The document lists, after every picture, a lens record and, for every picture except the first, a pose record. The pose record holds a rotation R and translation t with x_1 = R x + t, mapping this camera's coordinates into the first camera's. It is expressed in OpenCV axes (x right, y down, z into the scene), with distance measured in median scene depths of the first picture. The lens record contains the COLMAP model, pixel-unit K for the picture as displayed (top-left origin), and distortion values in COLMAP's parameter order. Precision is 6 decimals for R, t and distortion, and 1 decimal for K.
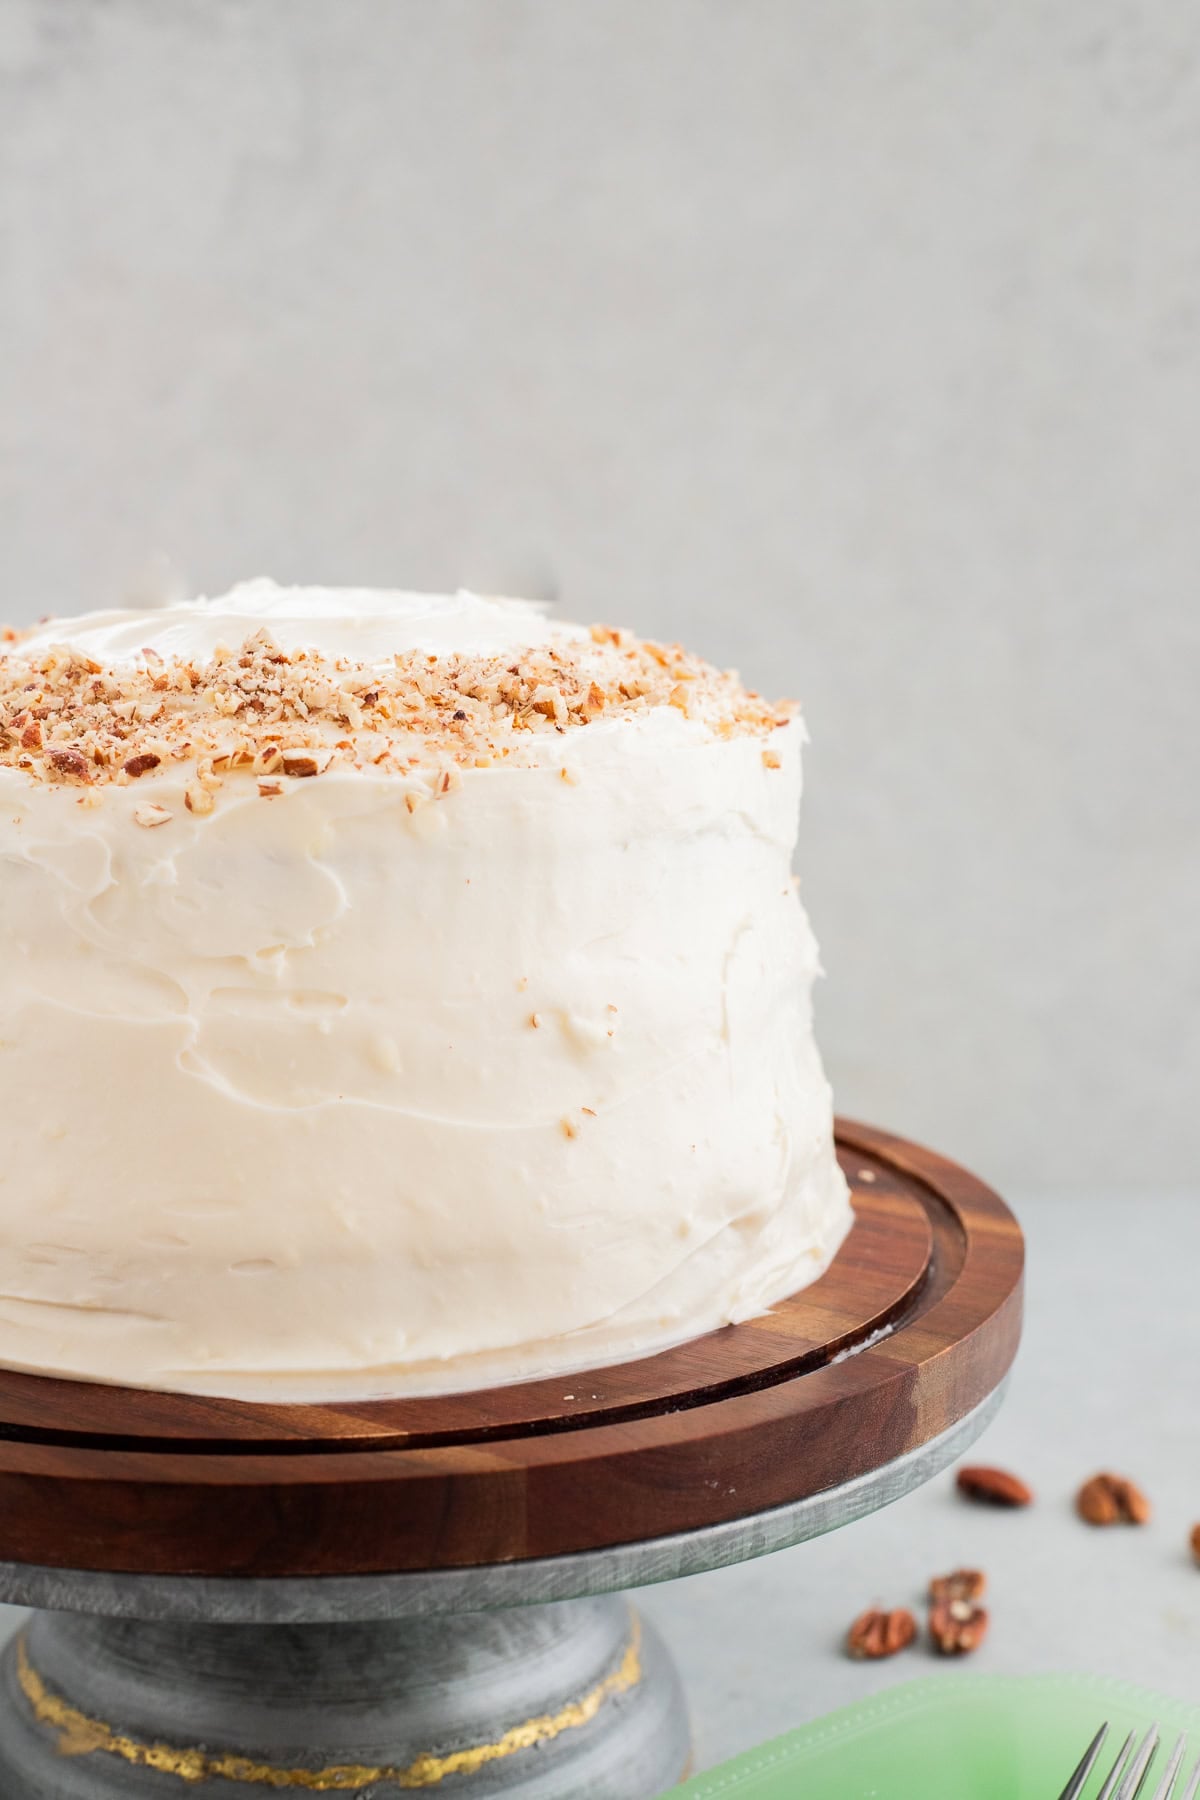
lens RADIAL K [[2989.0, 0, 600.0], [0, 2989.0, 900.0], [0, 0, 1]] dist [-0.123107, -0.150399]
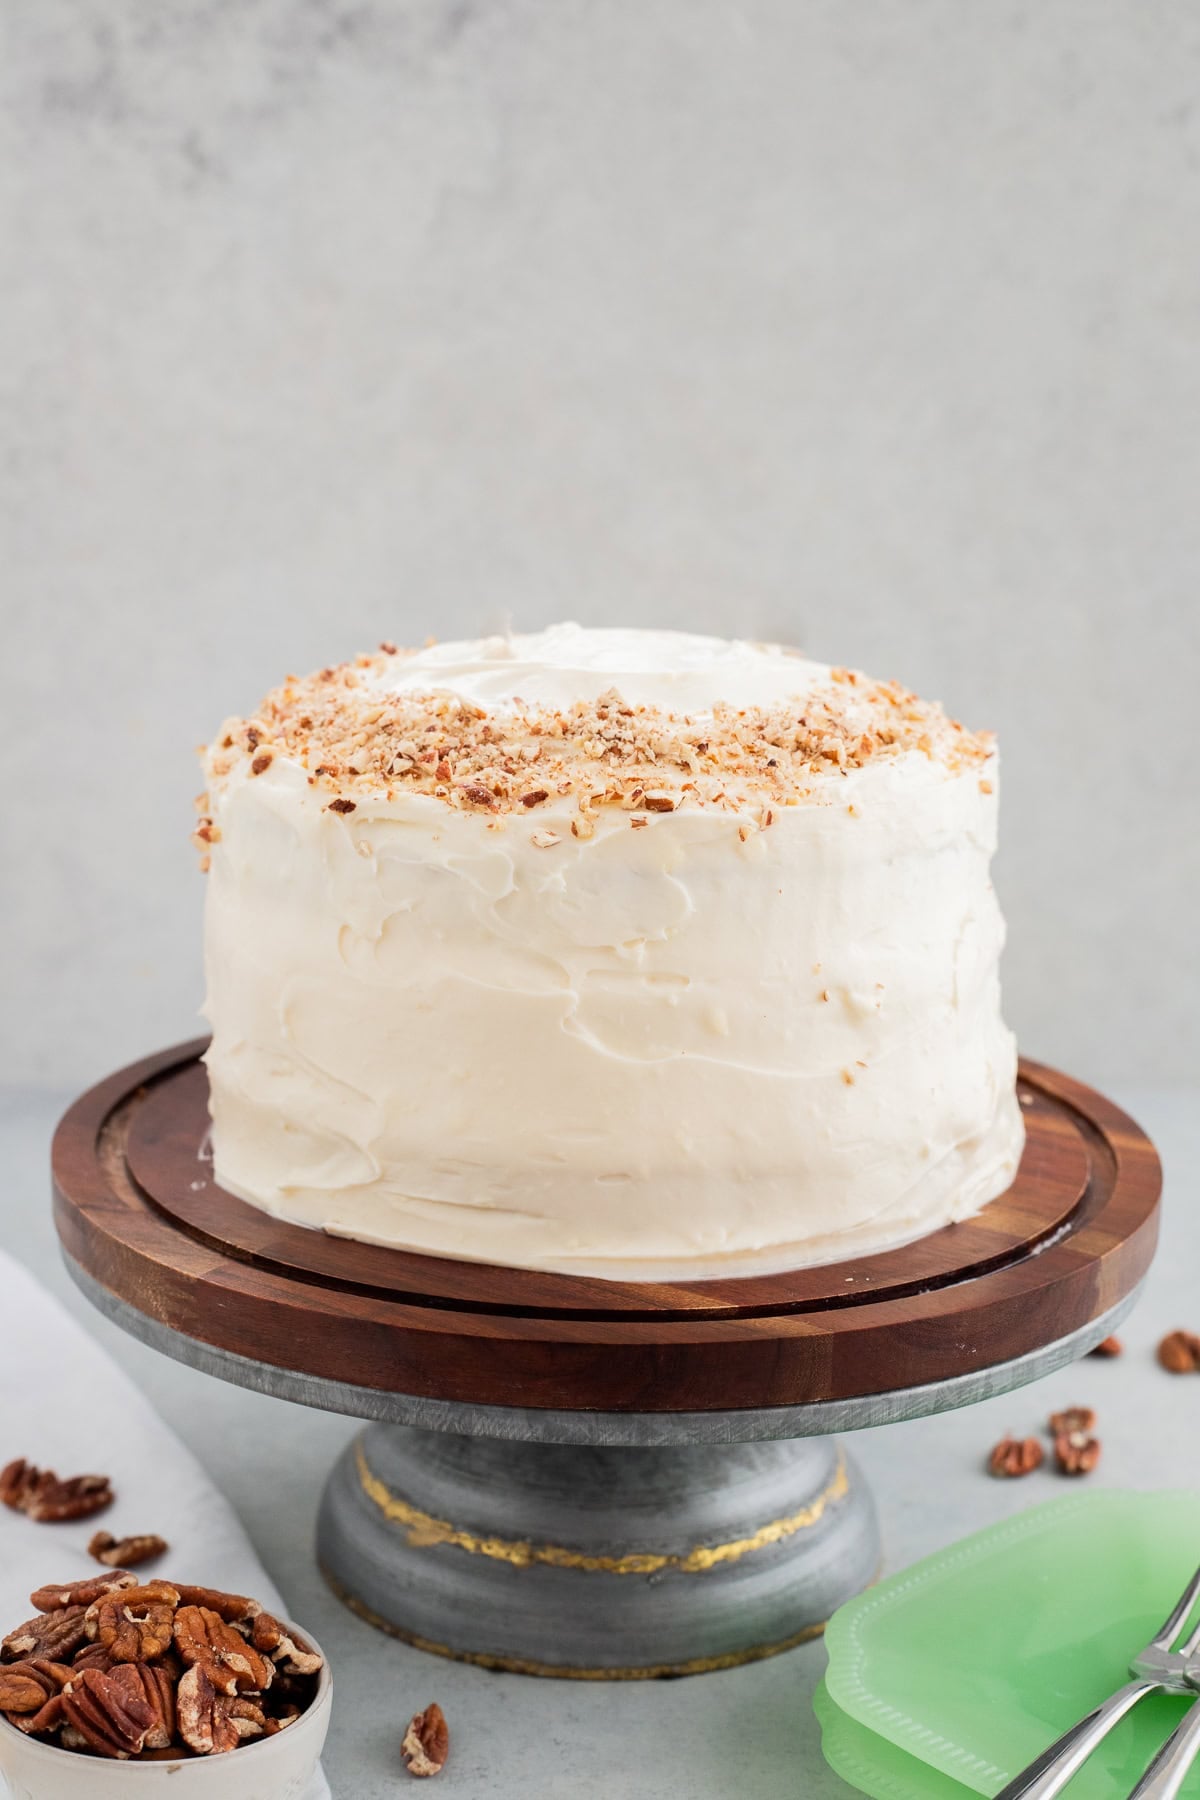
lens RADIAL K [[2989.0, 0, 600.0], [0, 2989.0, 900.0], [0, 0, 1]] dist [-0.123107, -0.150399]
pose [[0.999449, 0.018451, 0.027603, -0.154592], [-0.020038, 0.998092, 0.058404, -0.075280], [-0.026473, -0.058925, 0.997911, -0.307235]]
